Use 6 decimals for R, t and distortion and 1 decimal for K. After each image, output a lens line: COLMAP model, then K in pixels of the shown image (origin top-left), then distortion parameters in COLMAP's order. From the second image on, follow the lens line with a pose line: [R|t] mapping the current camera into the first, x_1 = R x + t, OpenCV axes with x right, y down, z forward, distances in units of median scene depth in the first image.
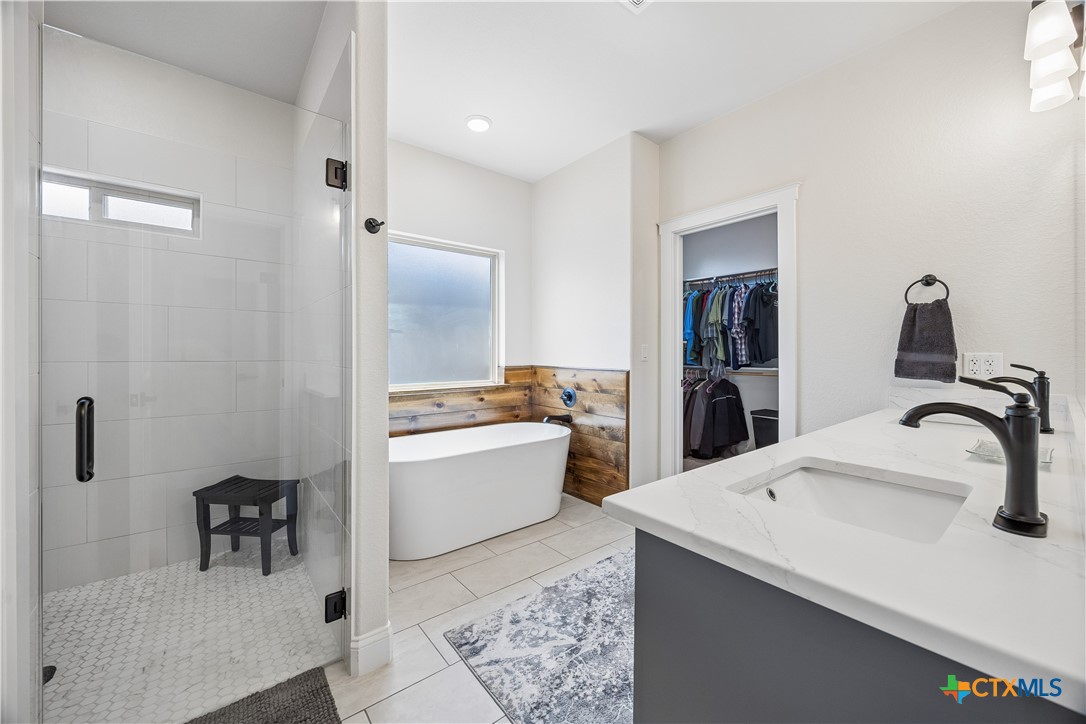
lens RADIAL K [[416.5, 0, 552.9], [0, 416.5, 356.1], [0, 0, 1]] dist [-0.004170, -0.000193]
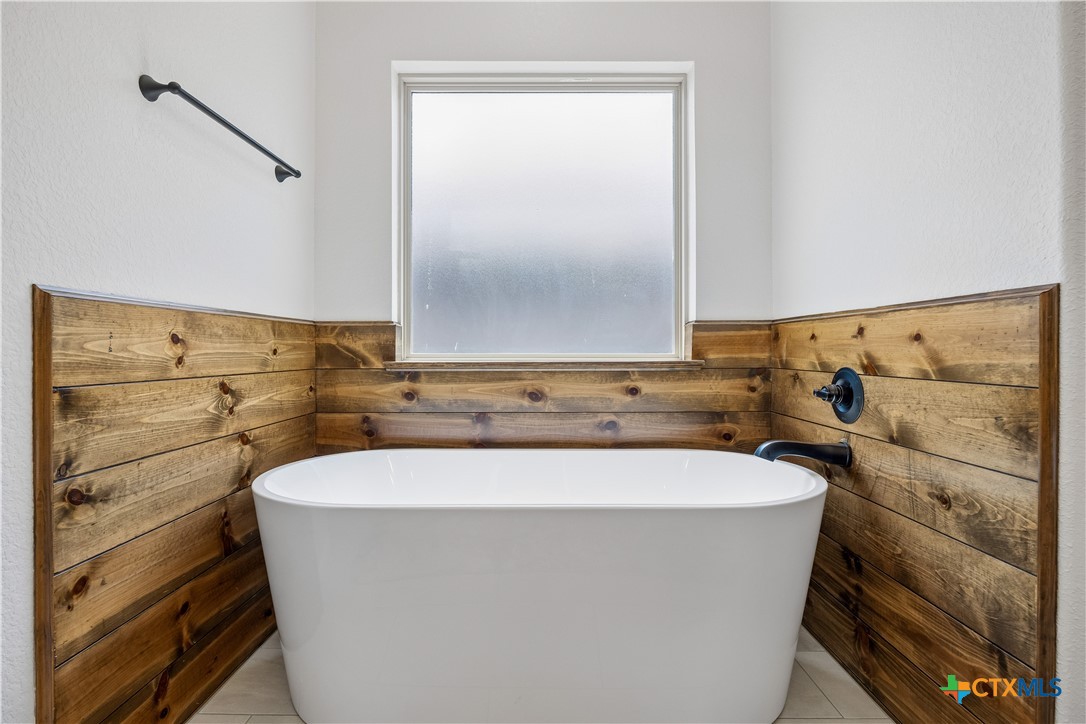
lens RADIAL K [[539.5, 0, 544.1], [0, 539.5, 356.2], [0, 0, 1]] dist [-0.000493, 0.000284]
pose [[0.780834, 0.004542, -0.624723, 0.127028], [-0.004966, 0.999987, 0.001064, 0.067690], [0.624719, 0.002272, 0.780846, 0.489355]]
